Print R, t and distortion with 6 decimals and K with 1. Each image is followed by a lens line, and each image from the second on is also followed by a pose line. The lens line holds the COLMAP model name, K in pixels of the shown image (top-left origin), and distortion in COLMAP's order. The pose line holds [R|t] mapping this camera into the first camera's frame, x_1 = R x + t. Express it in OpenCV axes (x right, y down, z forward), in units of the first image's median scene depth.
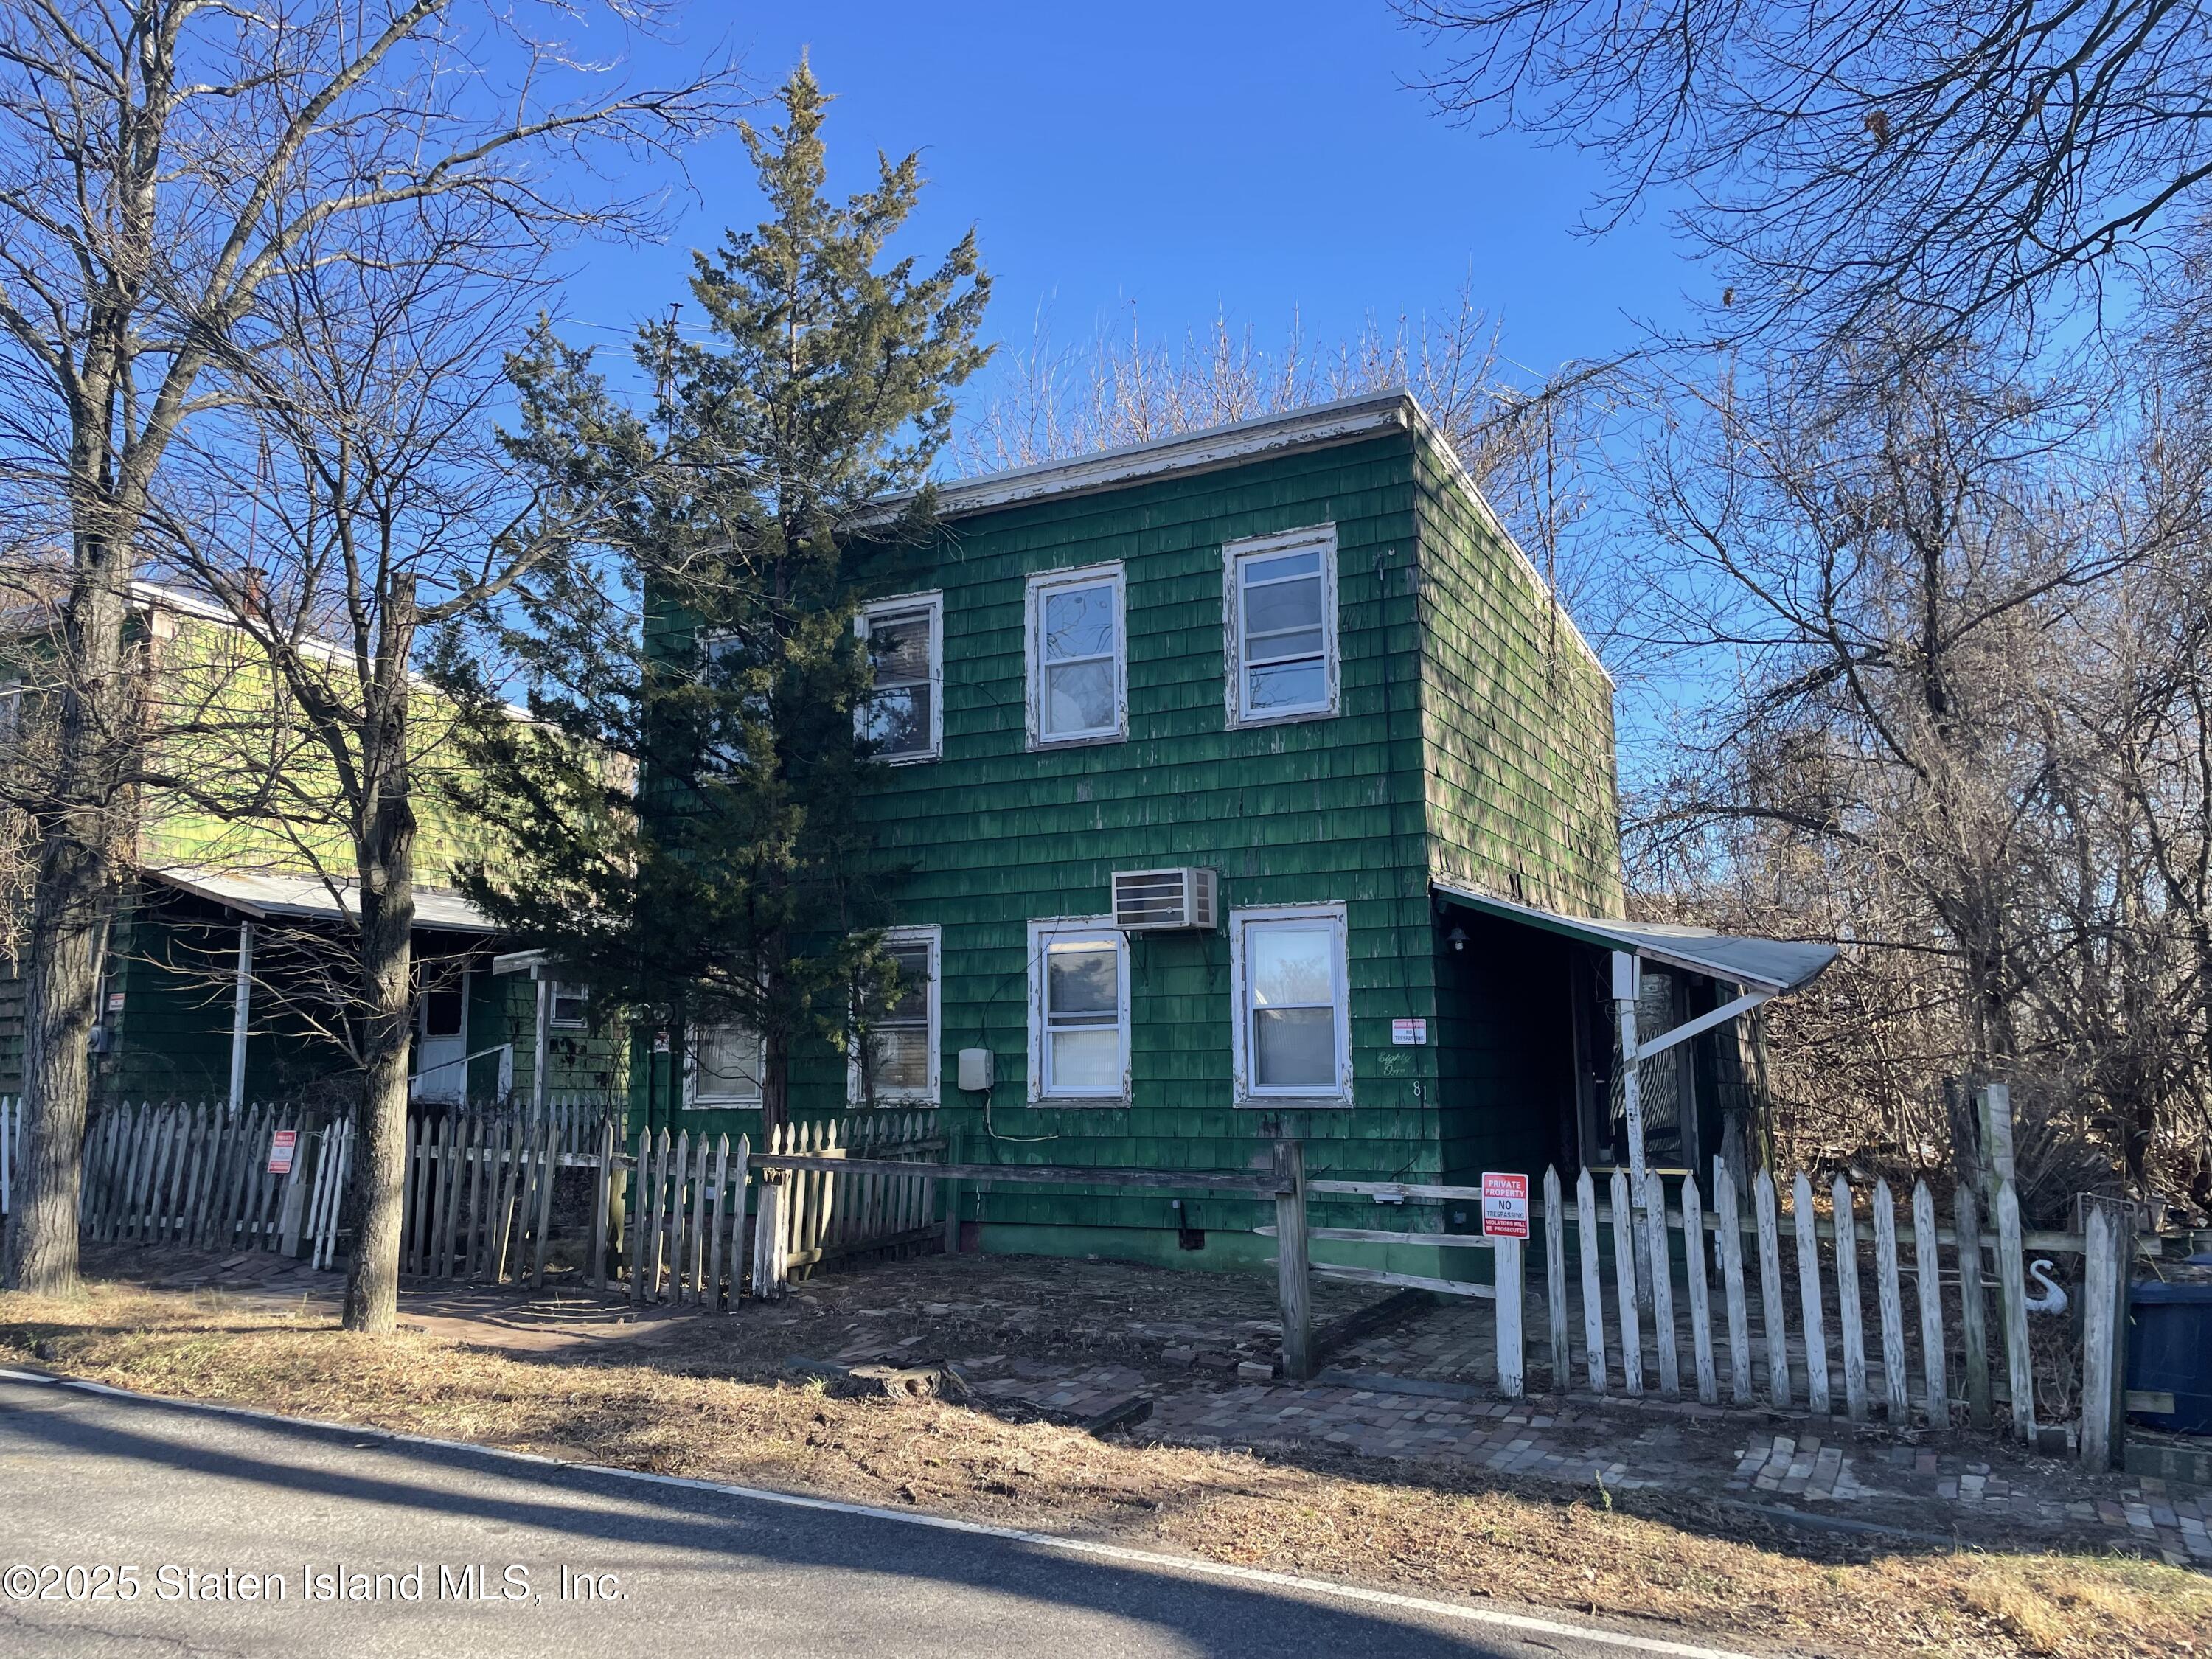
lens RADIAL K [[1666.2, 0, 1115.7], [0, 1666.2, 823.6], [0, 0, 1]] dist [0.104798, -0.132690]
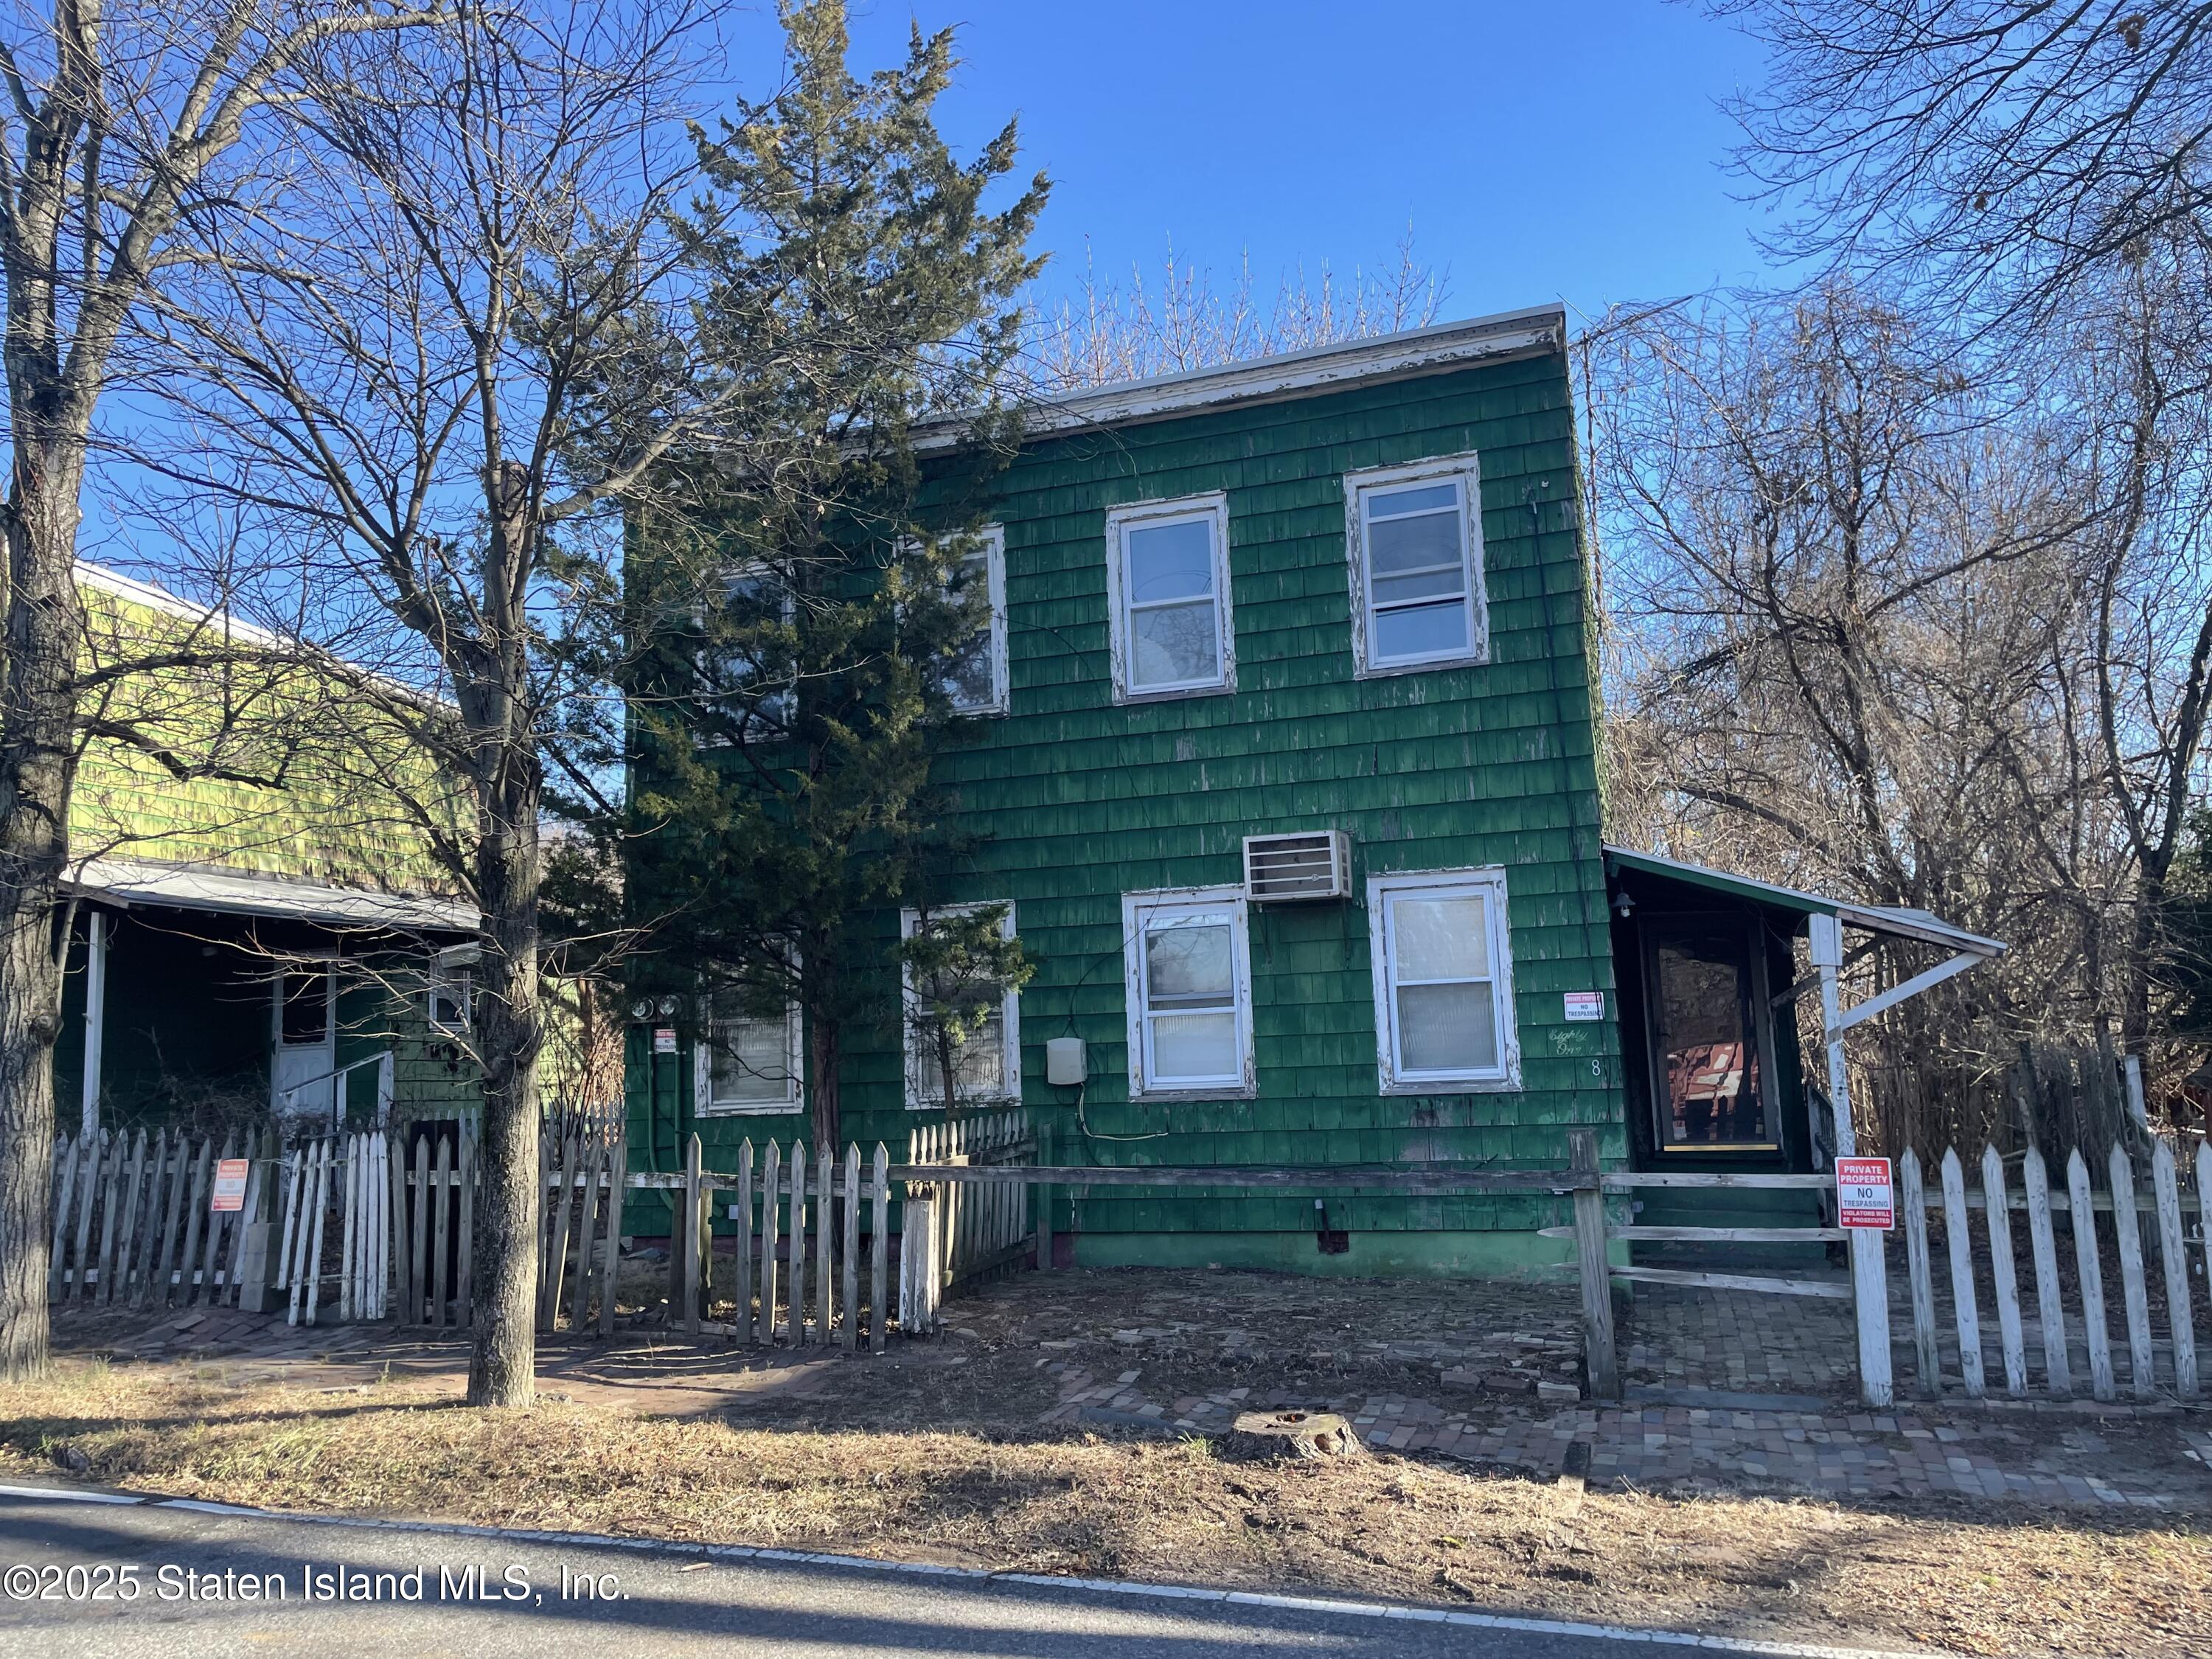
lens RADIAL K [[1662.8, 0, 1106.0], [0, 1662.8, 829.5], [0, 0, 1]] dist [0.094077, -0.115004]
pose [[0.987312, -0.007209, 0.158632, -0.213292], [0.006037, 0.999951, 0.007865, 0.017711], [-0.158681, -0.006807, 0.987307, 0.128411]]
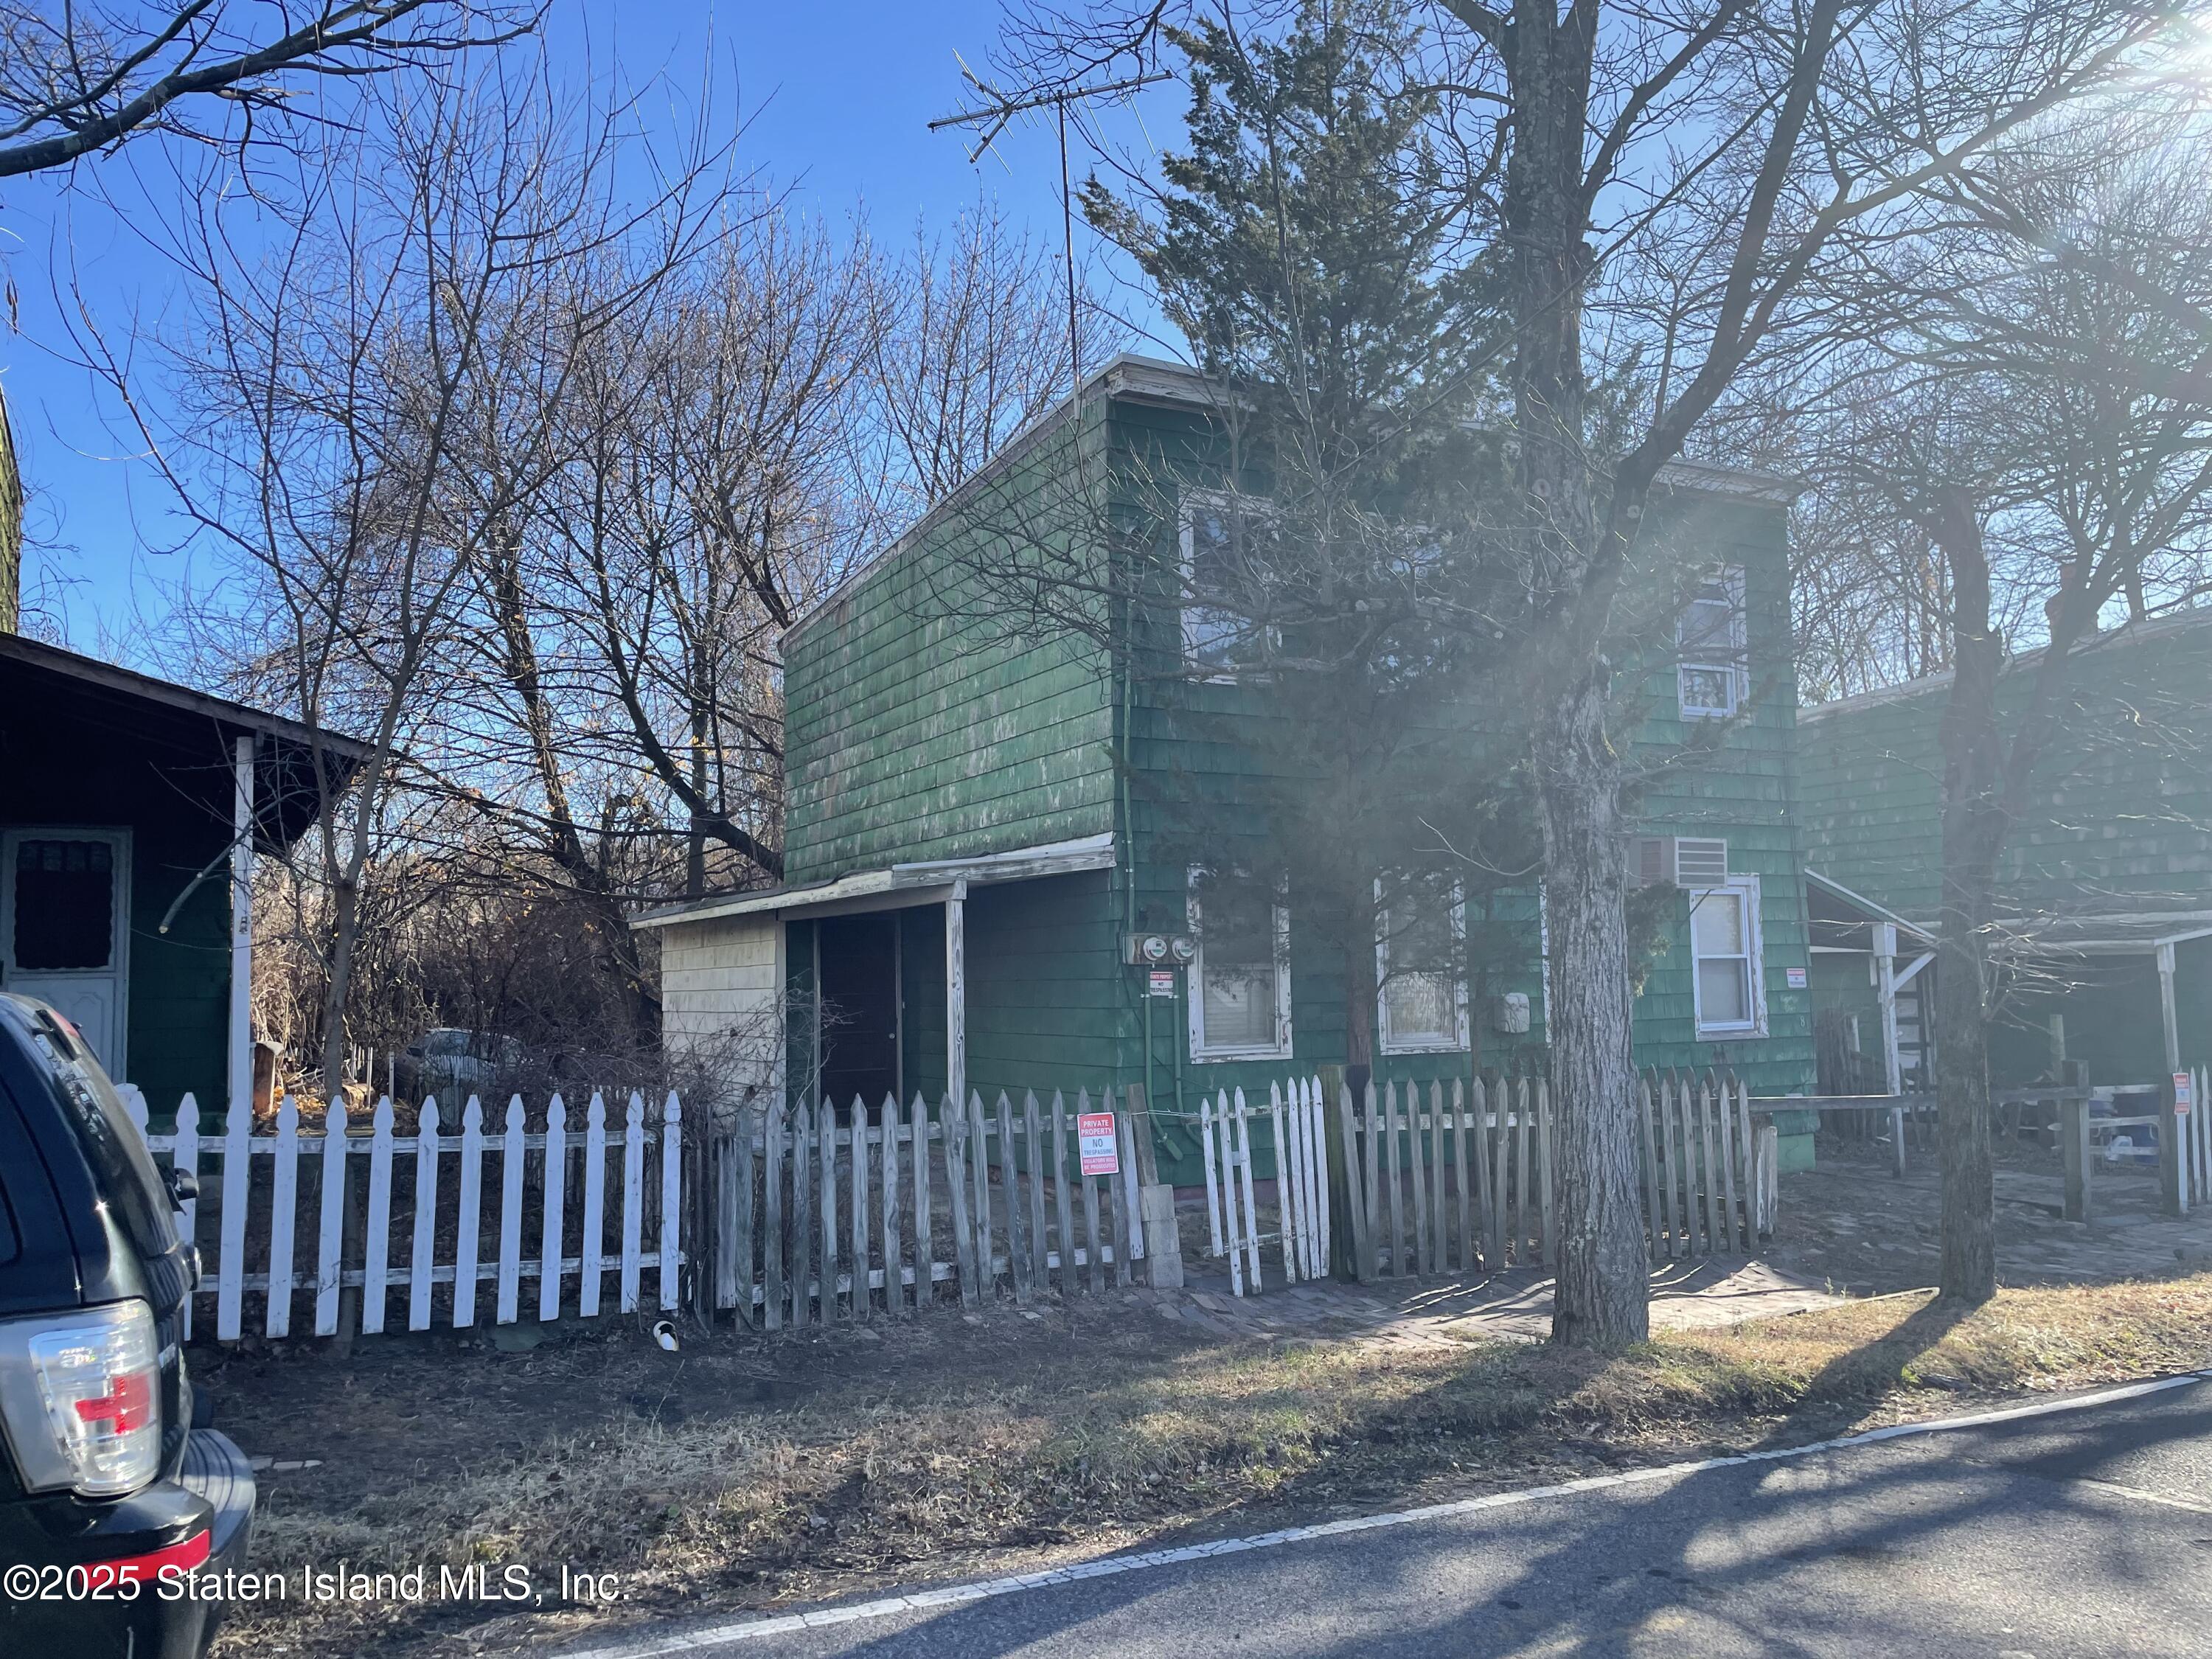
lens RADIAL K [[1666.2, 0, 1115.7], [0, 1666.2, 823.6], [0, 0, 1]] dist [0.104798, -0.132690]
pose [[0.557078, 0.074345, 0.827125, -1.134928], [-0.110105, 0.993804, -0.015169, 0.077893], [-0.823129, -0.082620, 0.561813, 0.663197]]
